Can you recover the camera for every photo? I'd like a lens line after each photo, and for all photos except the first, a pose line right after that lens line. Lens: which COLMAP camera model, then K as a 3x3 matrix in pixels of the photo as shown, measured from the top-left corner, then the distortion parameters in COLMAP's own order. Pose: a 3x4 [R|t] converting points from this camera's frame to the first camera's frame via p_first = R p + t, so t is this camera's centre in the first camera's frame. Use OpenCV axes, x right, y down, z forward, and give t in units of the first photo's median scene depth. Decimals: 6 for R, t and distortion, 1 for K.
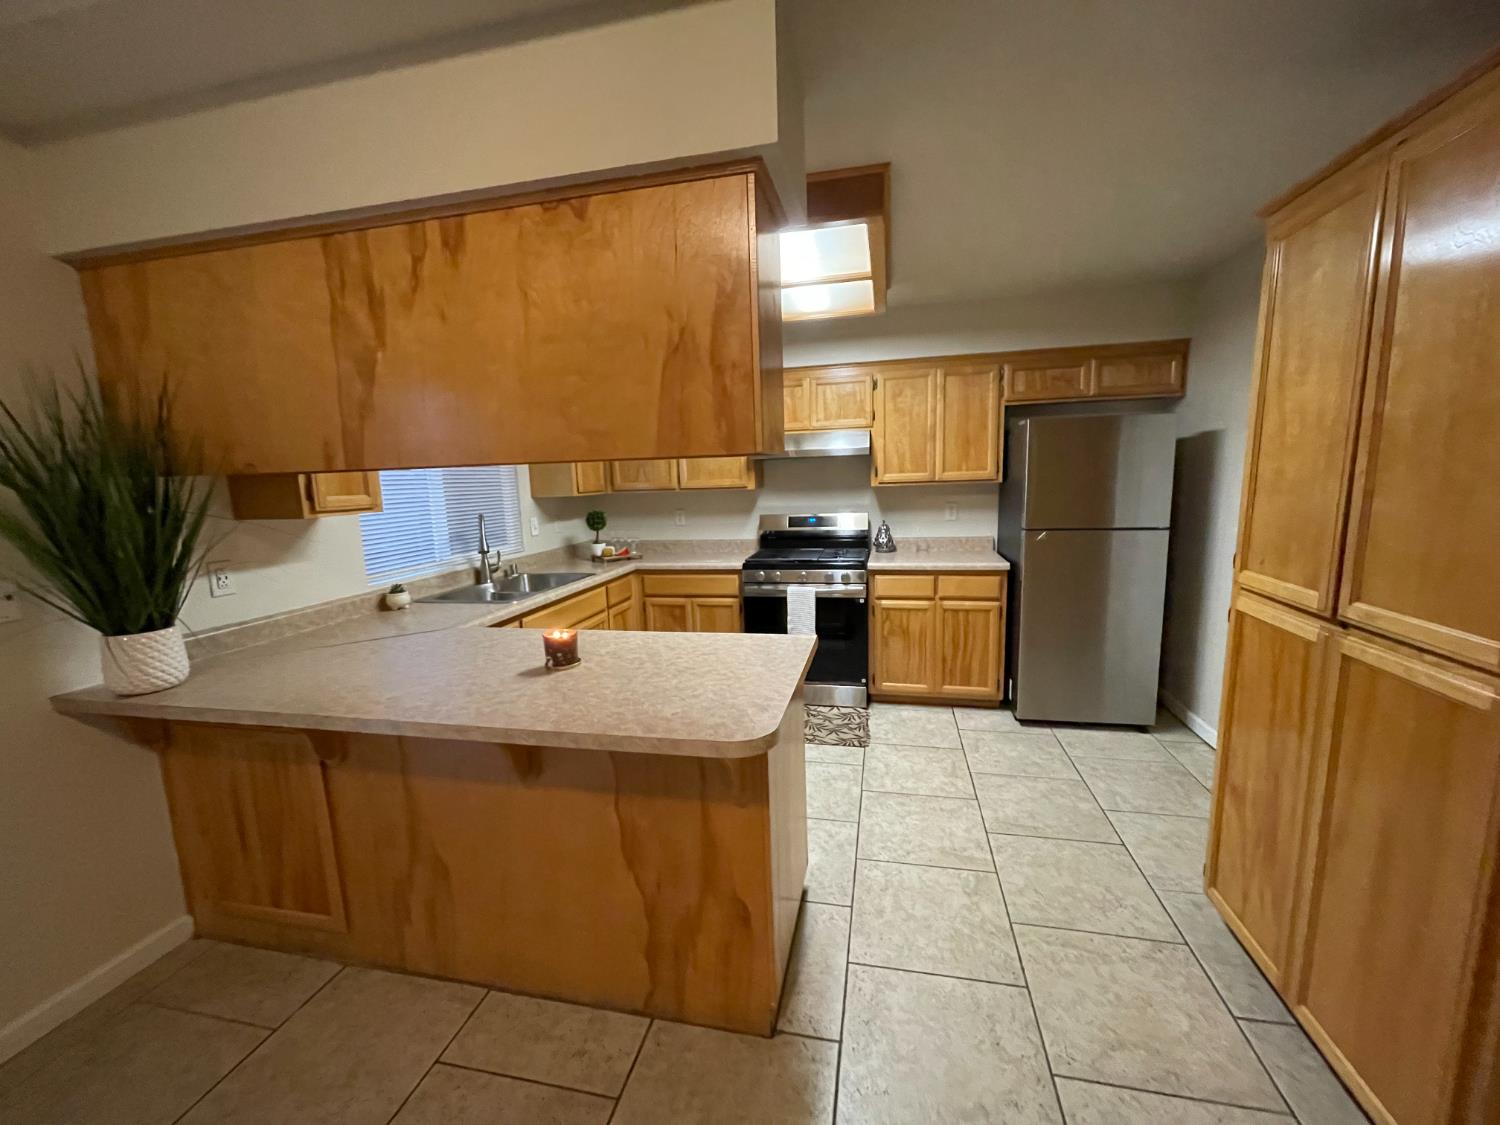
lens RADIAL K [[608.6, 0, 748.6], [0, 608.6, 569.9], [0, 0, 1]] dist [-0.005469, 0.002333]
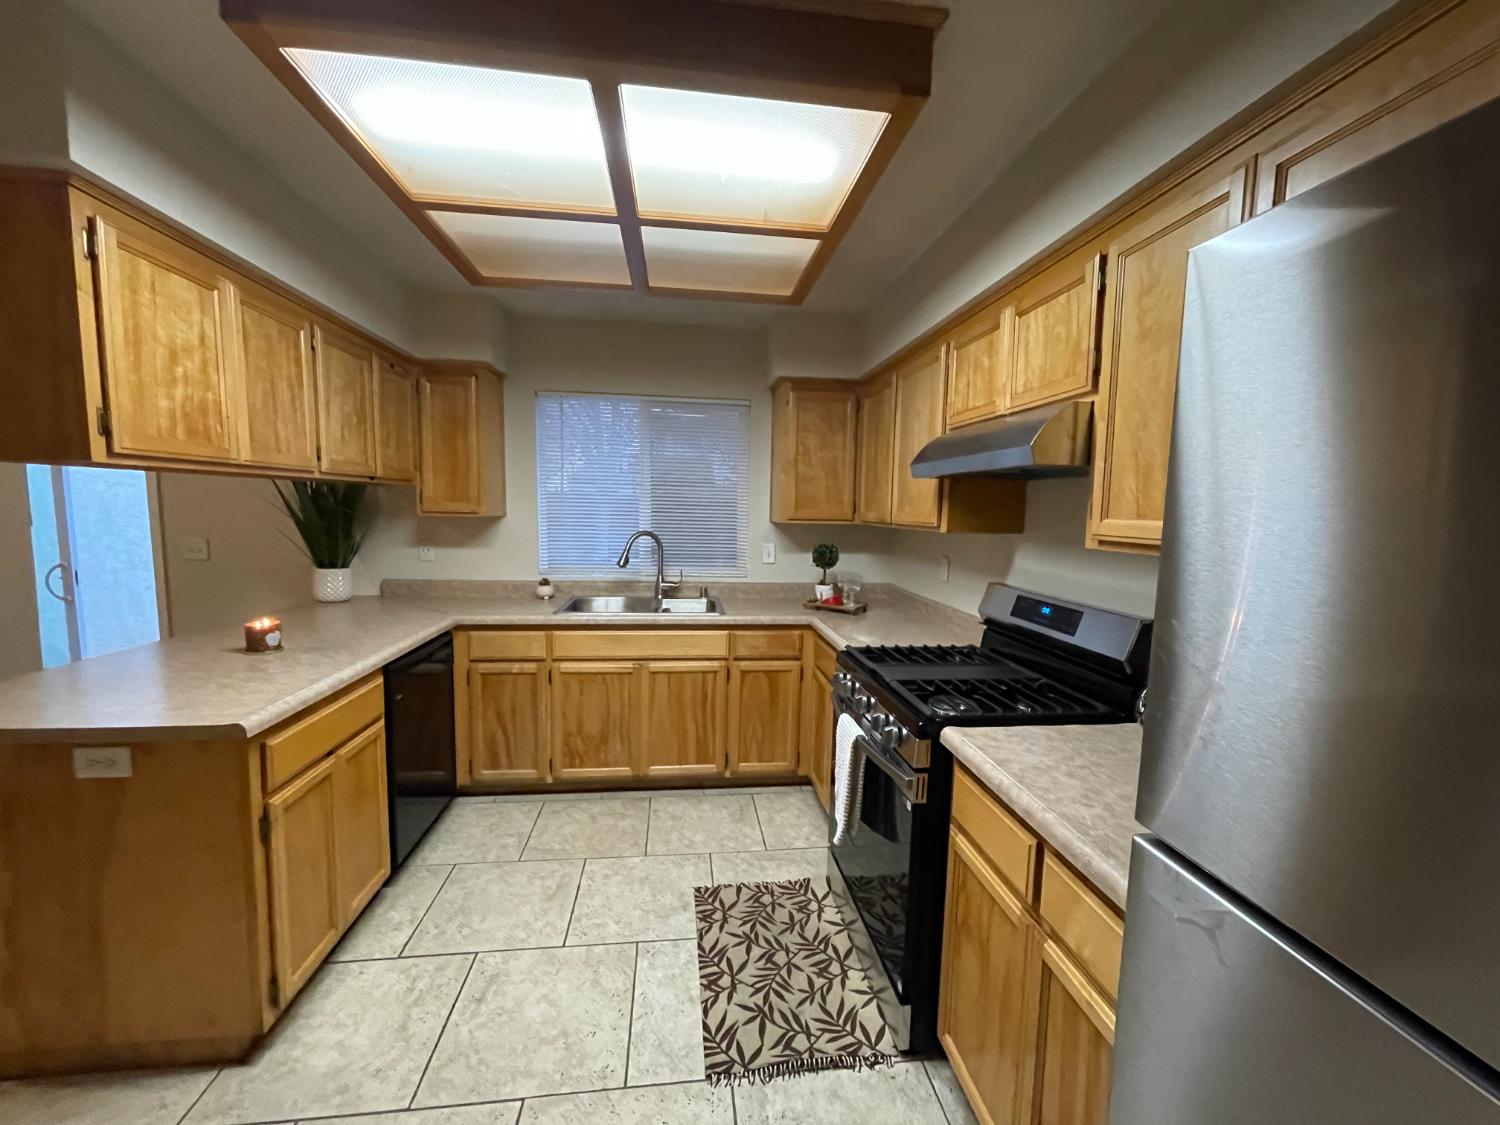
lens RADIAL K [[608.6, 0, 749.2], [0, 608.6, 567.9], [0, 0, 1]] dist [-0.005469, 0.002333]
pose [[0.325881, 0.134751, -0.935758, 0.886513], [-0.177771, 0.980868, 0.079338, -0.213156], [0.928547, 0.140496, 0.343601, 1.217795]]
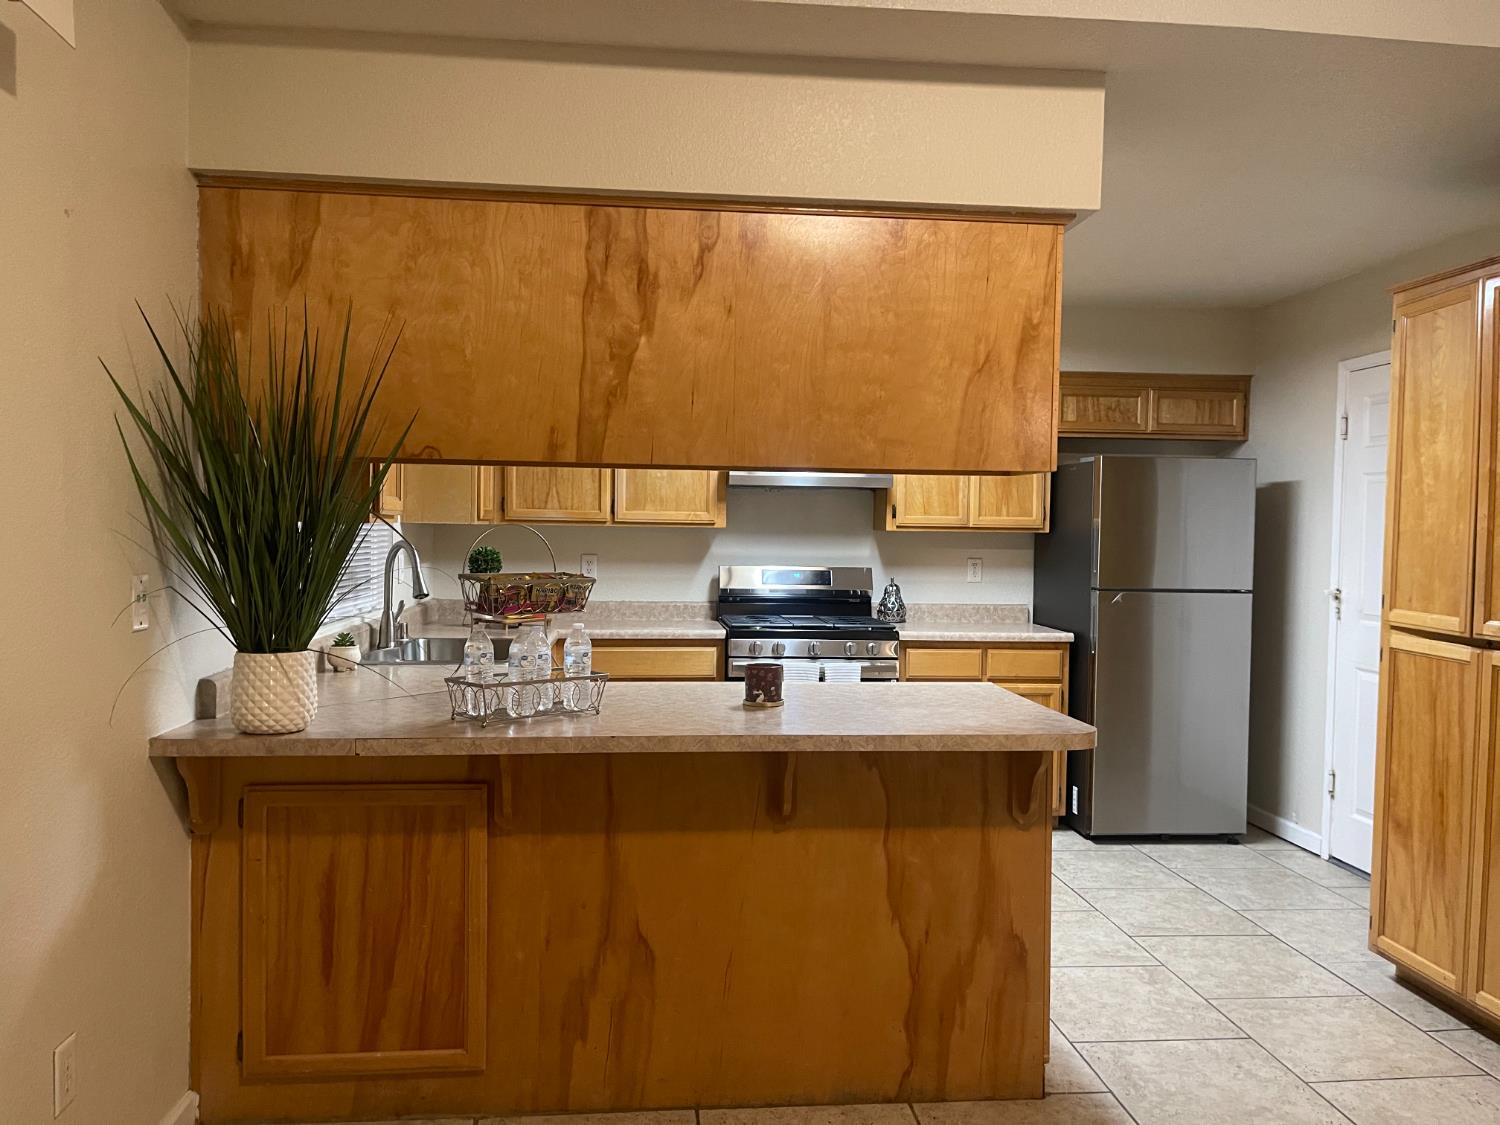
lens RADIAL K [[1137.0, 0, 746.1], [0, 1137.0, 563.5], [0, 0, 1]] dist [0.076694, -0.099263]
pose [[0.948887, 0.038112, 0.313307, -0.690344], [0.001823, 0.992004, -0.126192, 0.134193], [-0.315611, 0.120313, 0.941230, -0.425933]]
